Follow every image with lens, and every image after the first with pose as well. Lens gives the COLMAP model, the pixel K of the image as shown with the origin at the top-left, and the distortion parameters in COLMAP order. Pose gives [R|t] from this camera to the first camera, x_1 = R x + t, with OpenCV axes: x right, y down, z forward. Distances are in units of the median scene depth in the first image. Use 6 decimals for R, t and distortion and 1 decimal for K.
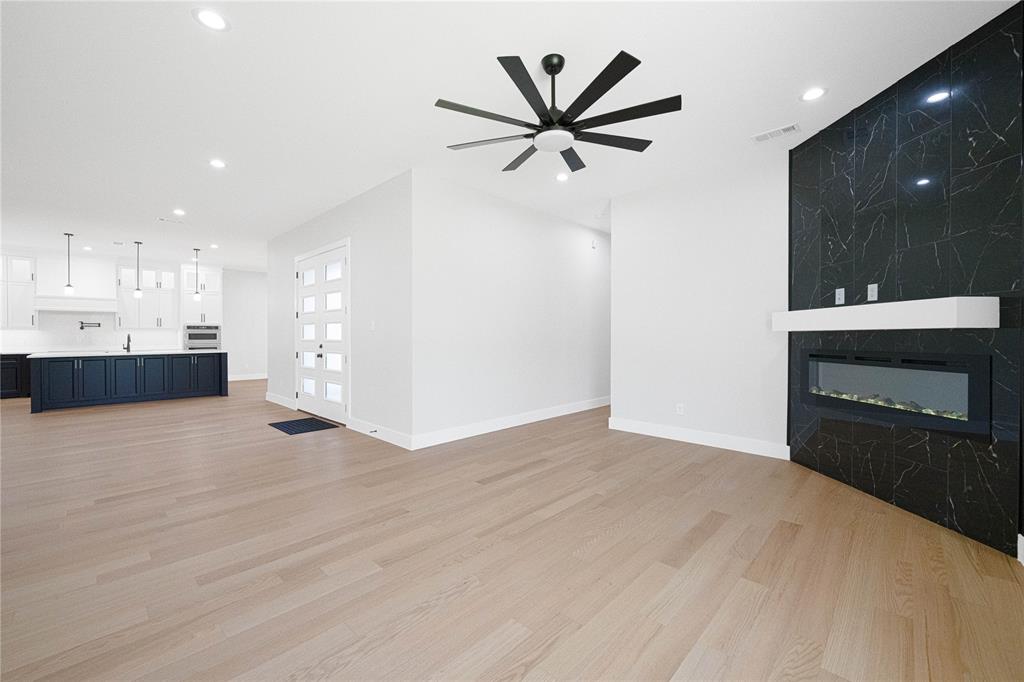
lens RADIAL K [[422.5, 0, 513.1], [0, 422.5, 339.4], [0, 0, 1]] dist [-0.000456, 0.000089]
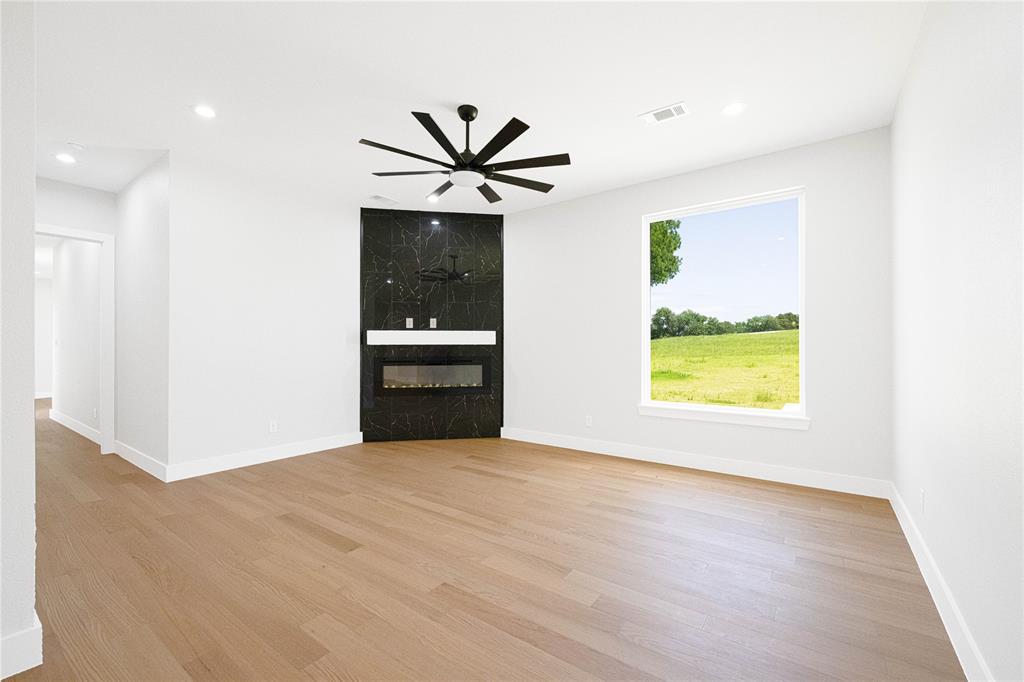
lens RADIAL K [[417.3, 0, 534.3], [0, 417.3, 346.5], [0, 0, 1]] dist [-0.000384, -0.000010]
pose [[-0.174955, 0.004229, 0.984567, -0.942019], [0.007225, 0.999969, -0.003011, -0.007131], [-0.984550, 0.006587, -0.174980, 0.911029]]
